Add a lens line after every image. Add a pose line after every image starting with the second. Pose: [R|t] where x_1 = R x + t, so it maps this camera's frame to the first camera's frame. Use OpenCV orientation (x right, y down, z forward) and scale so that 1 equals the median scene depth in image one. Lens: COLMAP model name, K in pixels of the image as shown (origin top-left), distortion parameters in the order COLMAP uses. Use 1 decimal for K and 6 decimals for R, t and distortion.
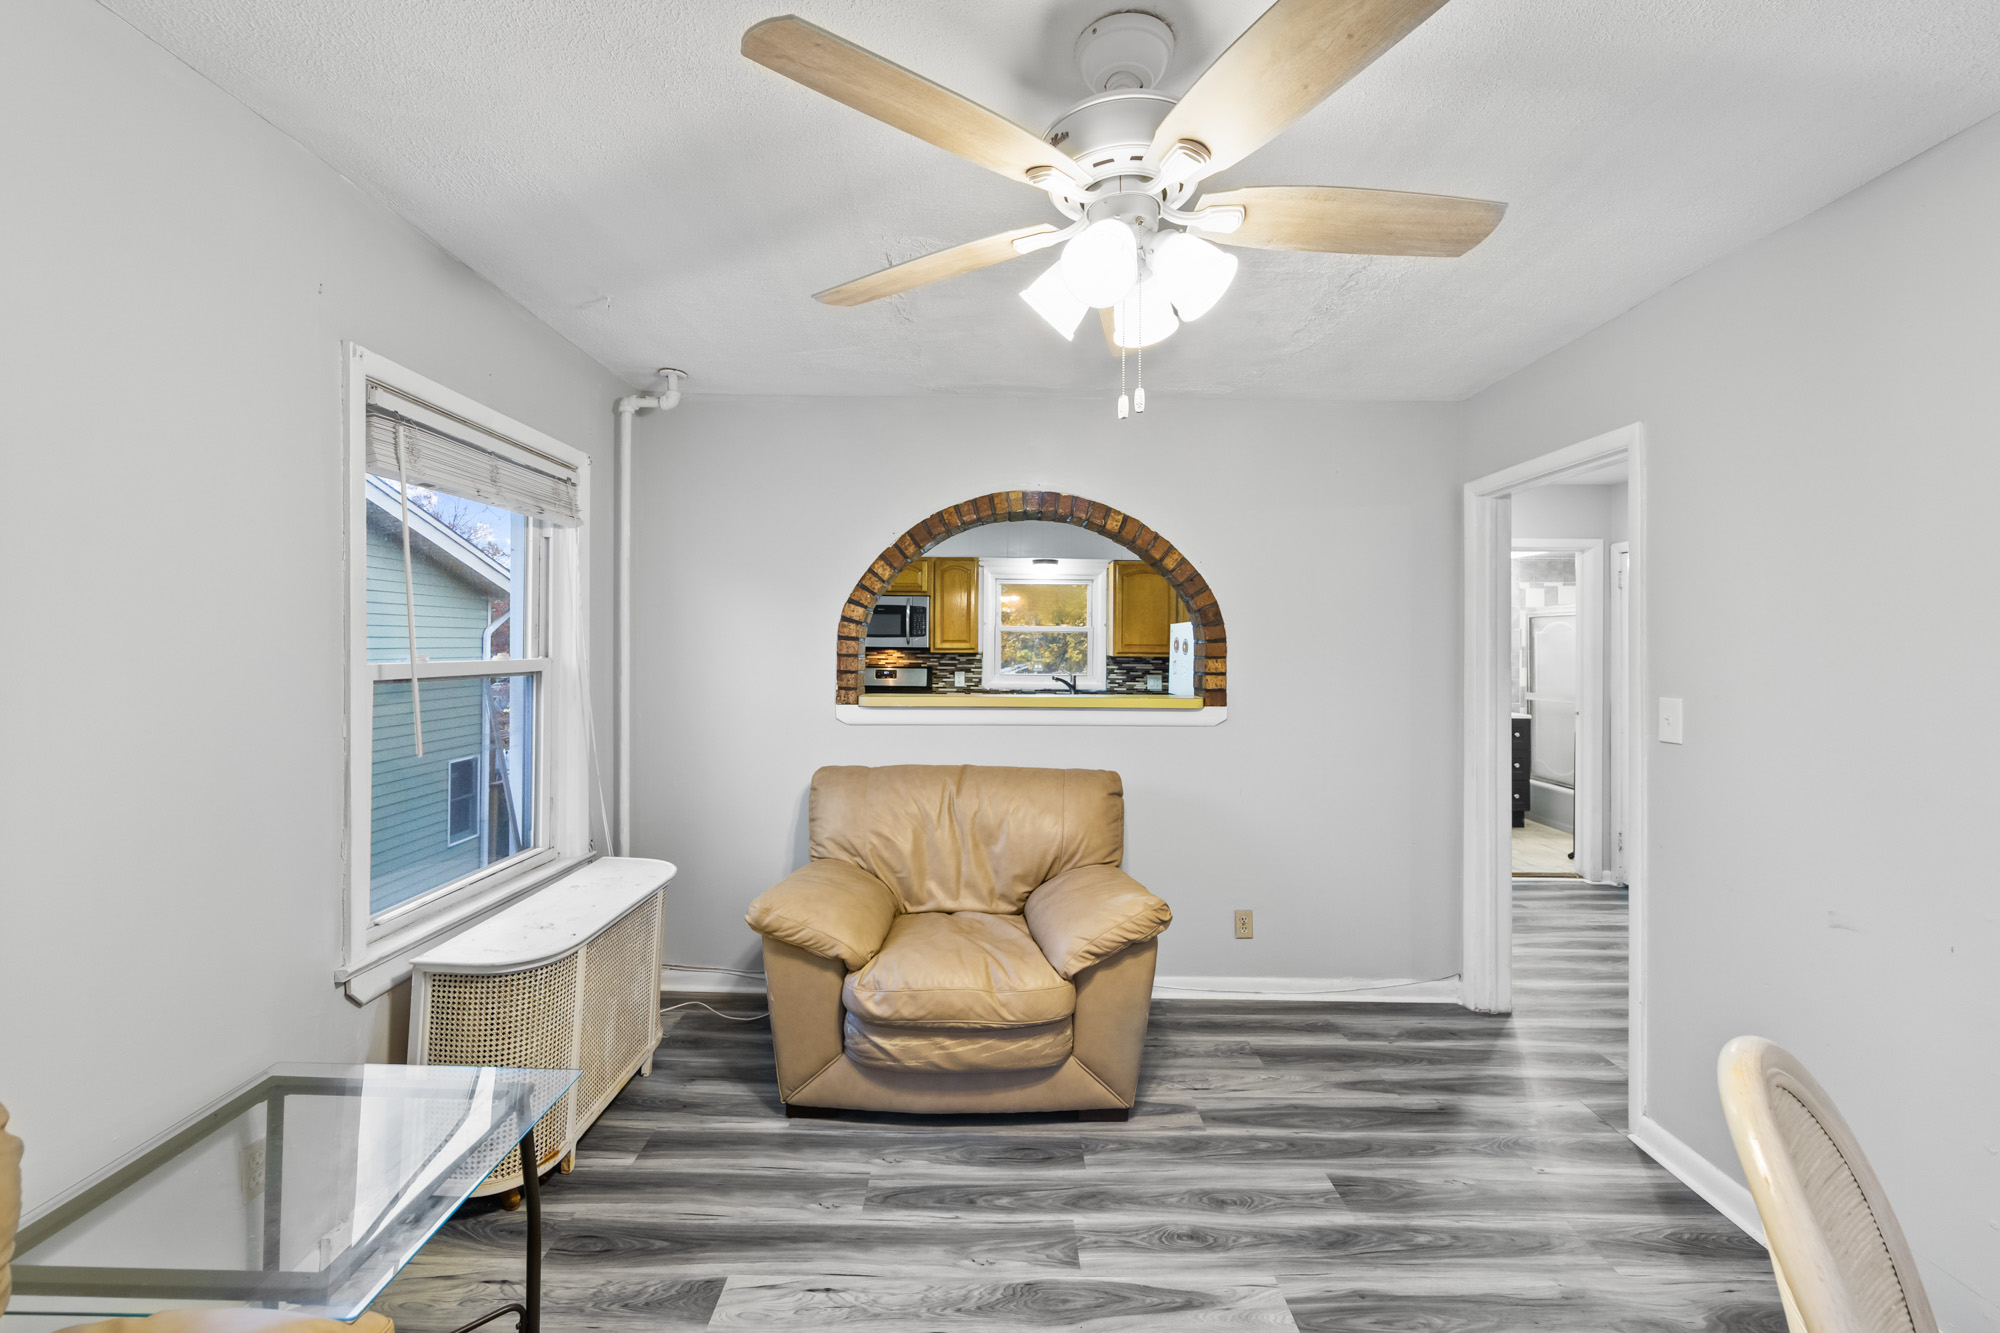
lens RADIAL K [[799.5, 0, 998.4], [0, 799.5, 633.3], [0, 0, 1]] dist [-0.003596, -0.000022]
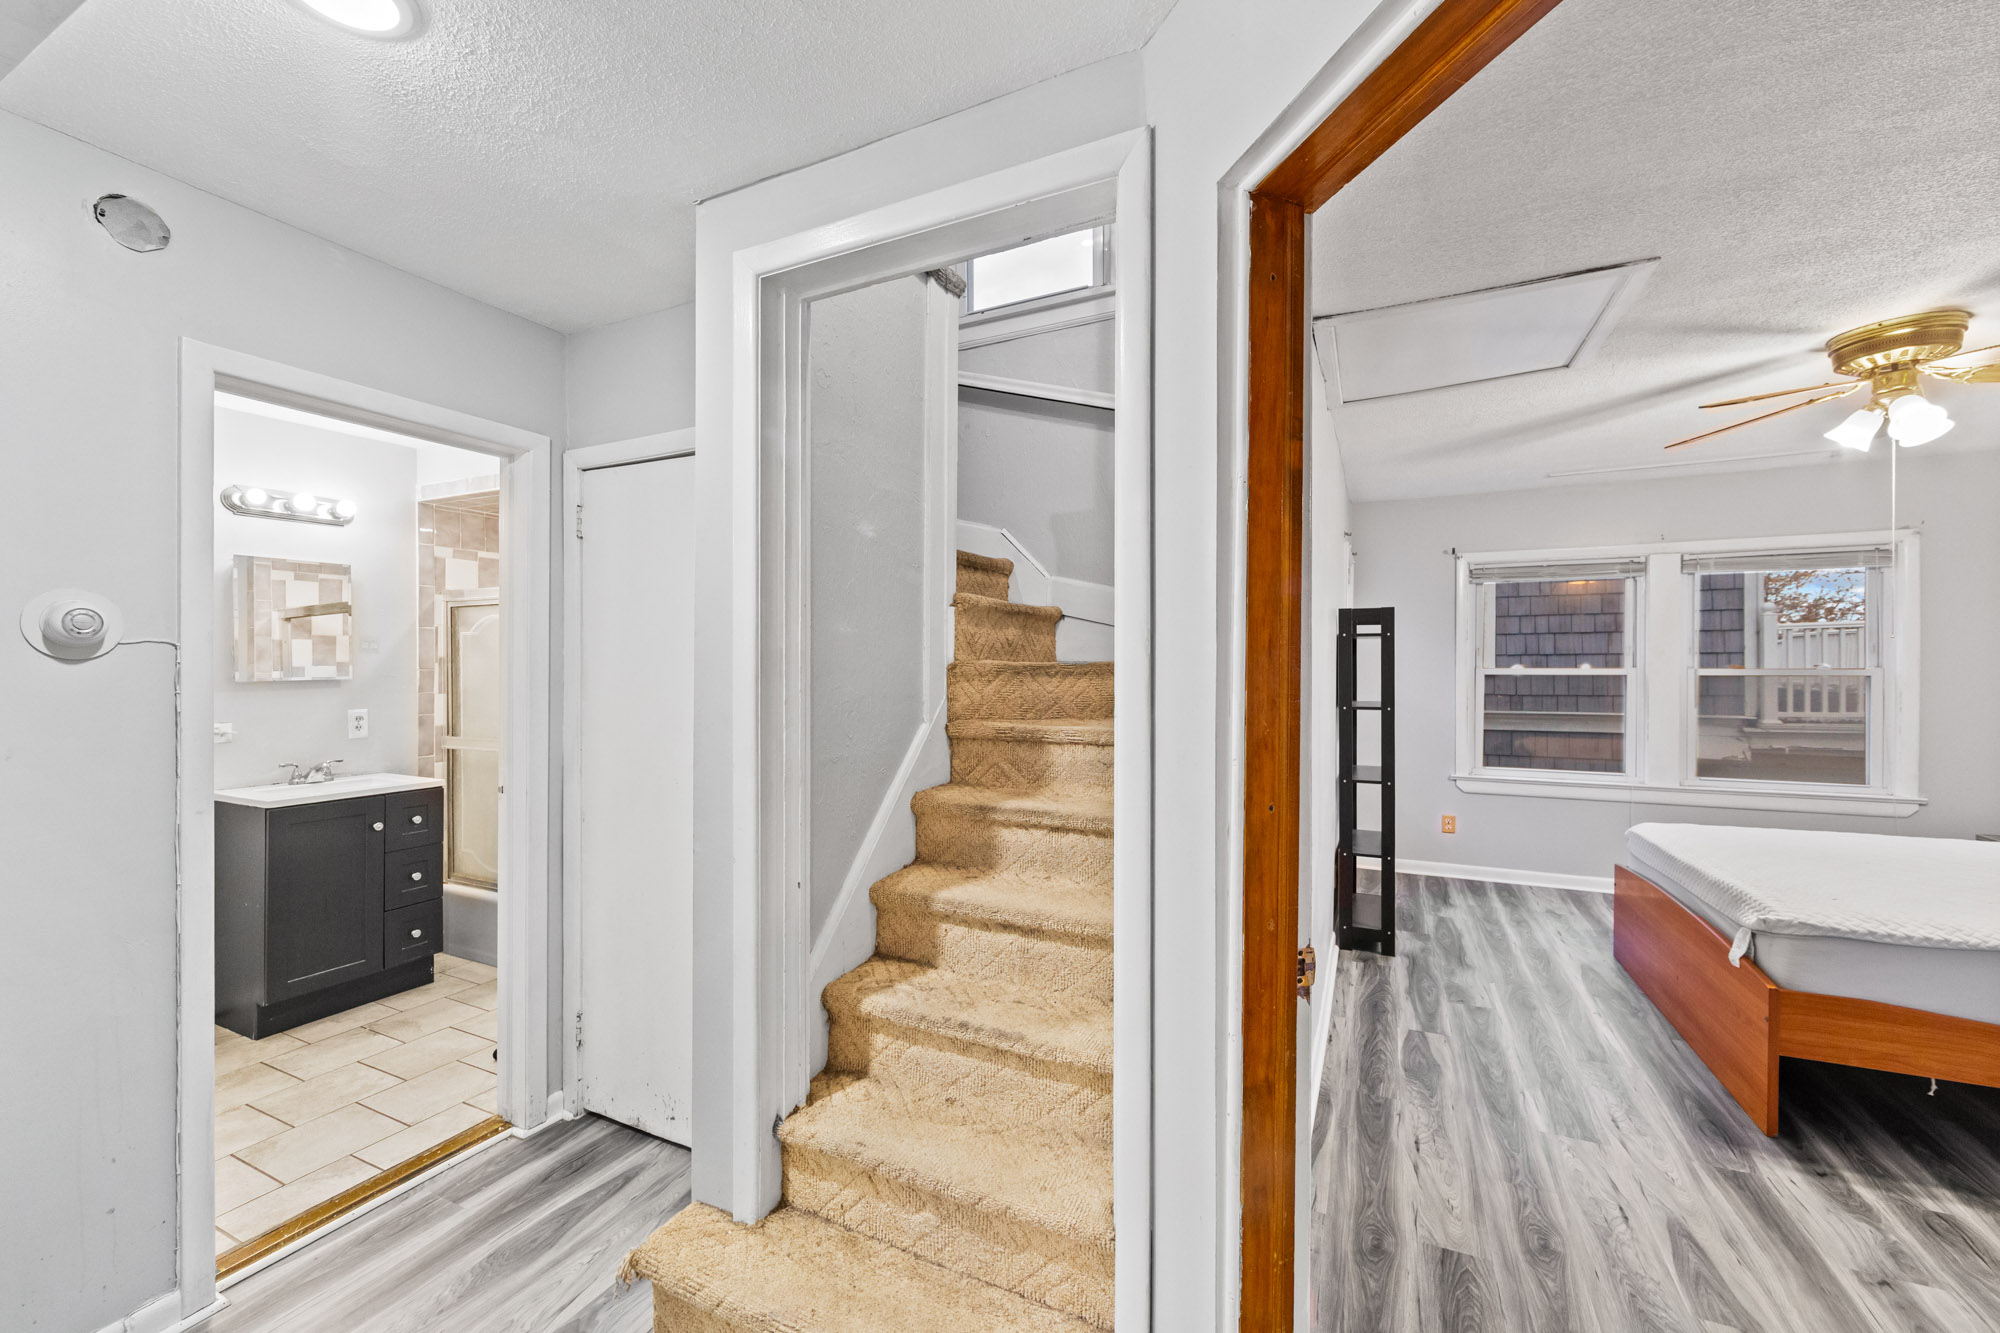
lens RADIAL K [[799.5, 0, 1005.8], [0, 799.5, 663.1], [0, 0, 1]] dist [-0.003596, -0.000022]
pose [[0.429783, -0.006762, 0.902907, 0.316376], [-0.007148, 0.999915, 0.010891, 0.011824], [-0.902904, -0.011134, 0.429698, 0.387837]]
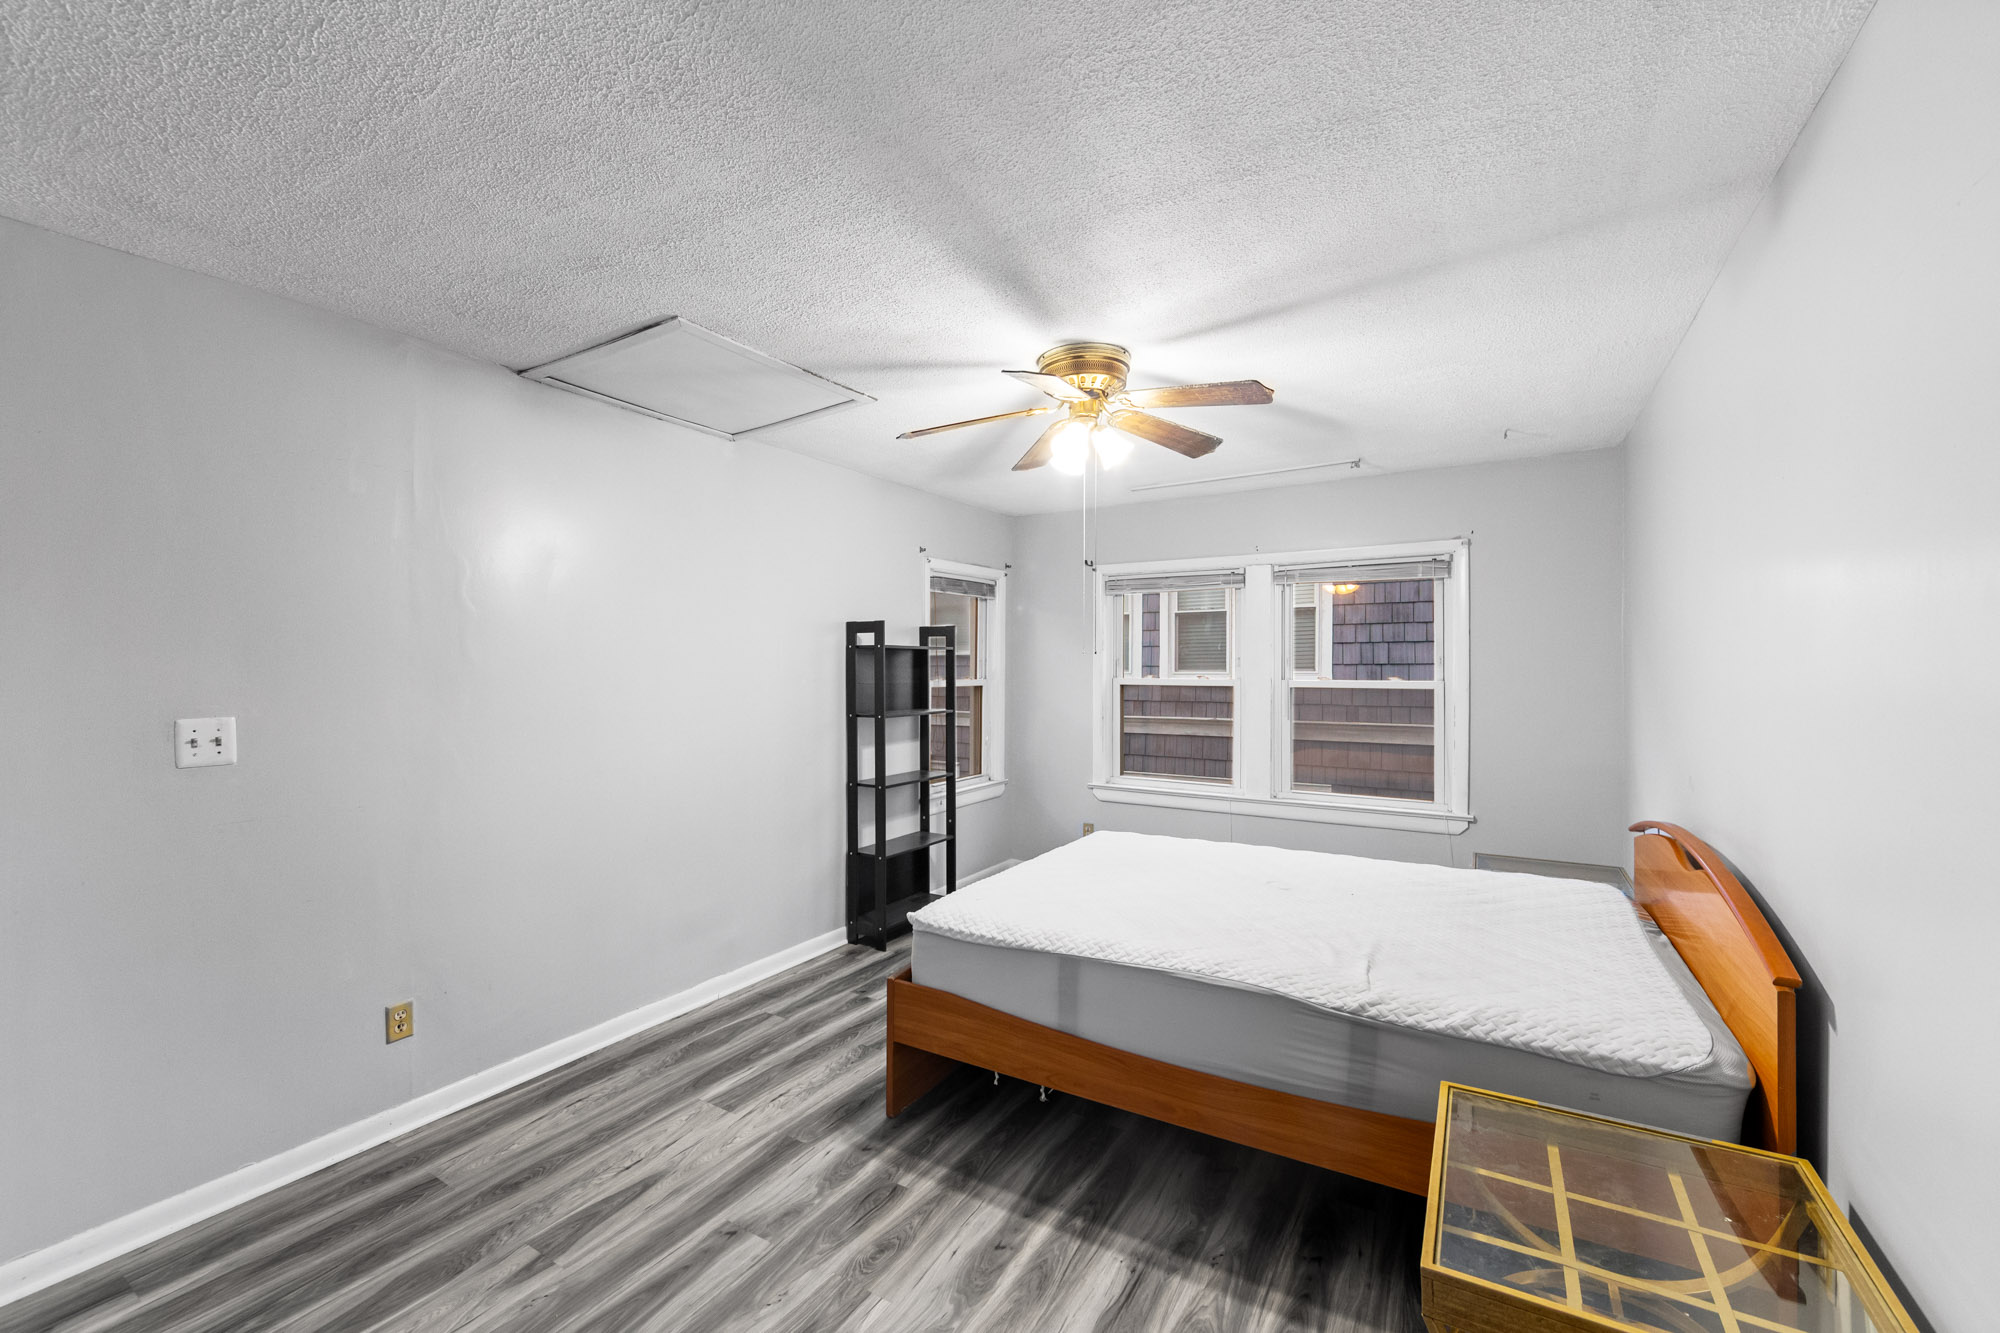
lens RADIAL K [[799.5, 0, 1000.5], [0, 799.5, 670.6], [0, 0, 1]] dist [-0.003596, -0.000022]
pose [[0.525413, -0.005987, 0.850827, 0.483085], [-0.009696, 0.999868, 0.013024, 0.004749], [-0.850792, -0.015093, 0.525285, -0.008980]]
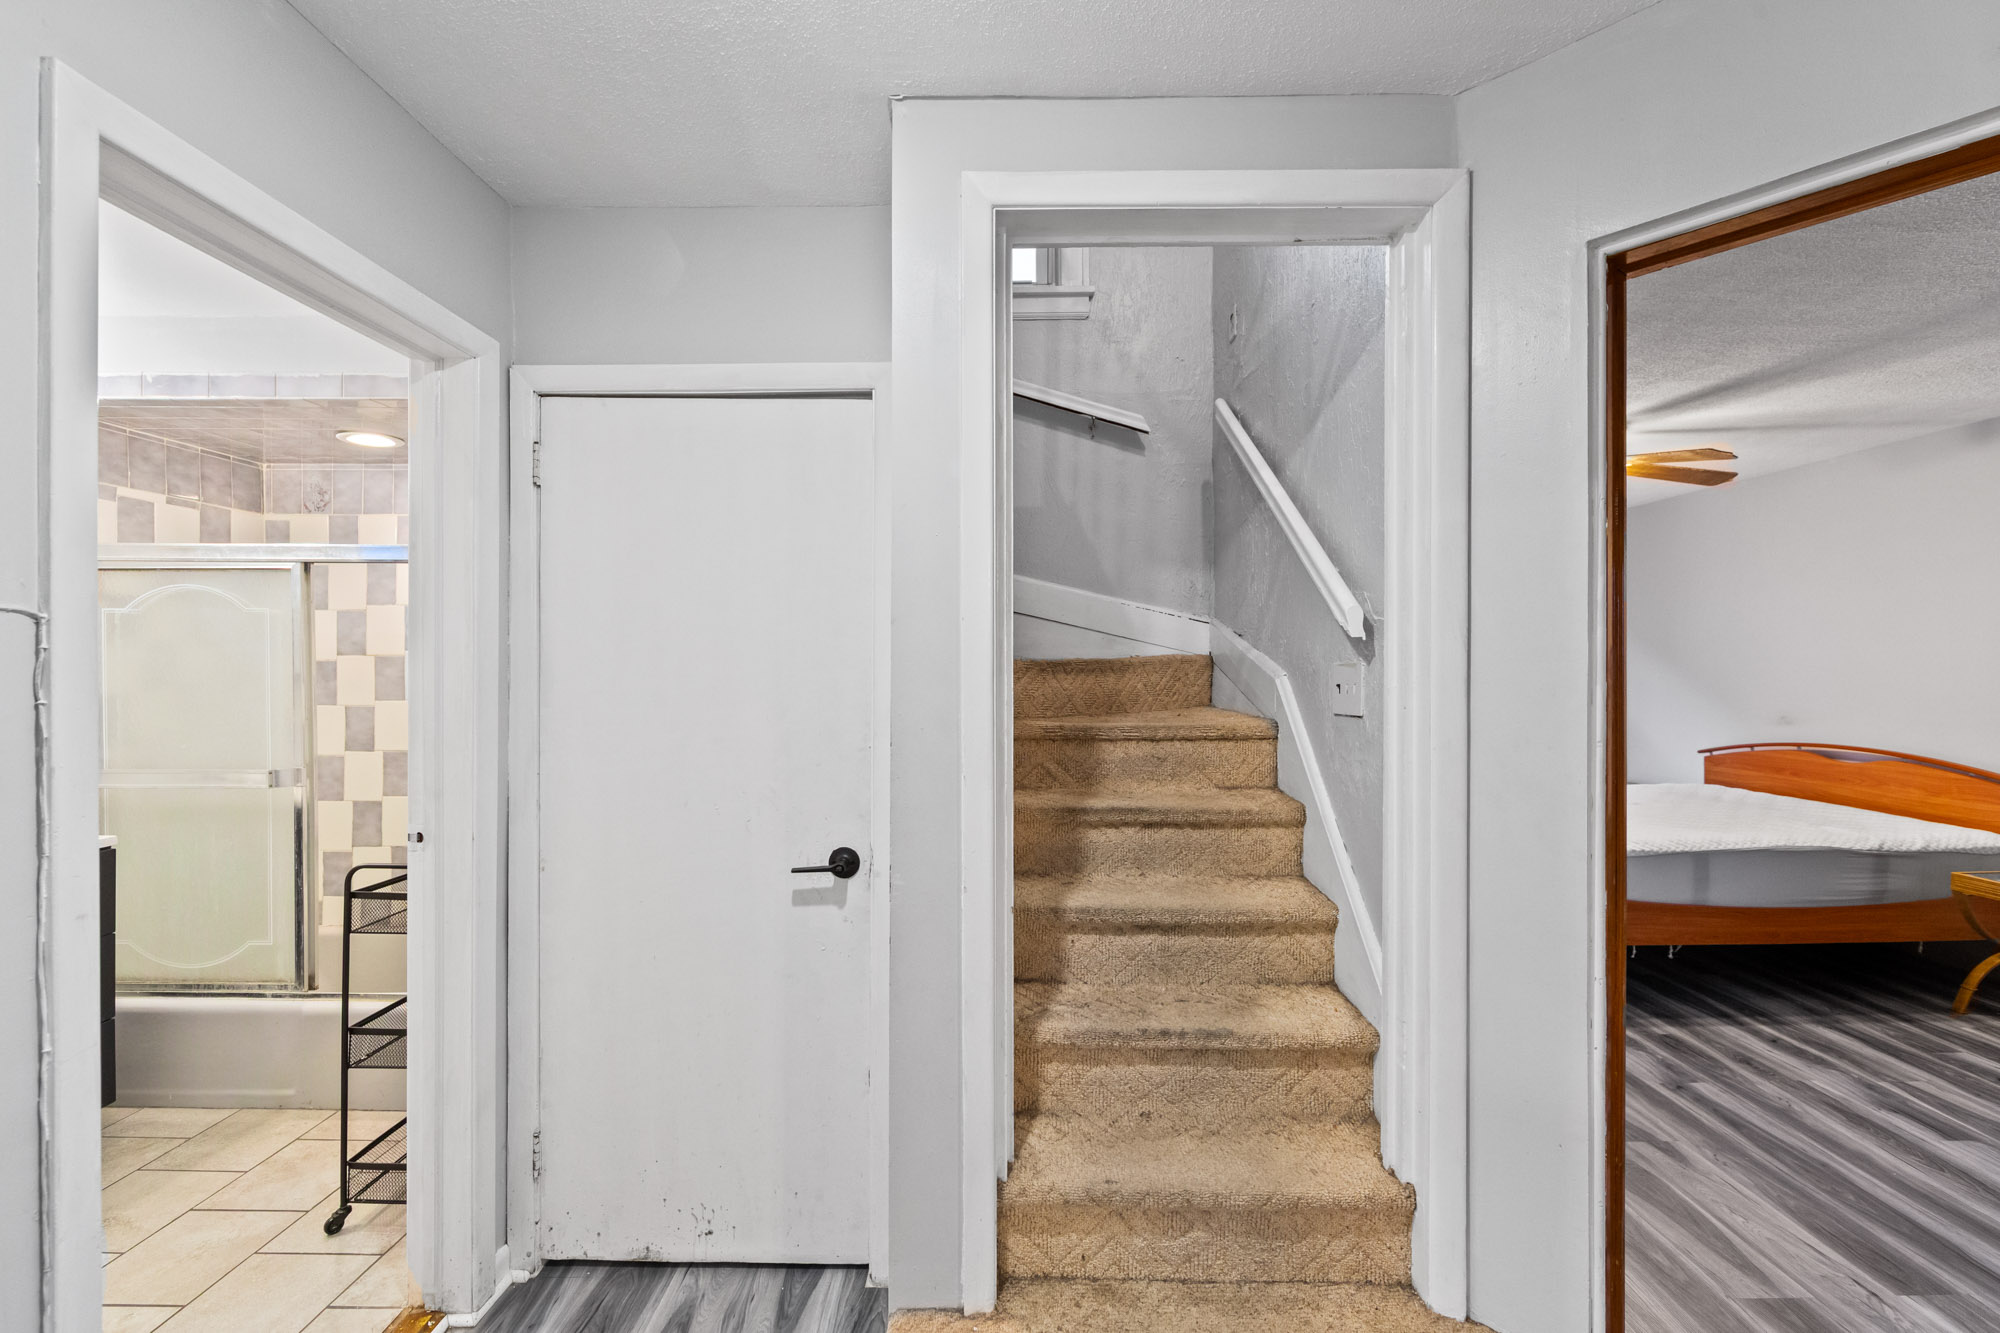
lens RADIAL K [[799.5, 0, 1004.0], [0, 799.5, 662.7], [0, 0, 1]] dist [-0.003596, -0.000022]
pose [[0.001006, -0.006074, 0.999981, 0.293079], [-0.014953, 0.999870, 0.006088, 0.015519], [-0.999888, -0.014959, 0.000915, 0.568724]]
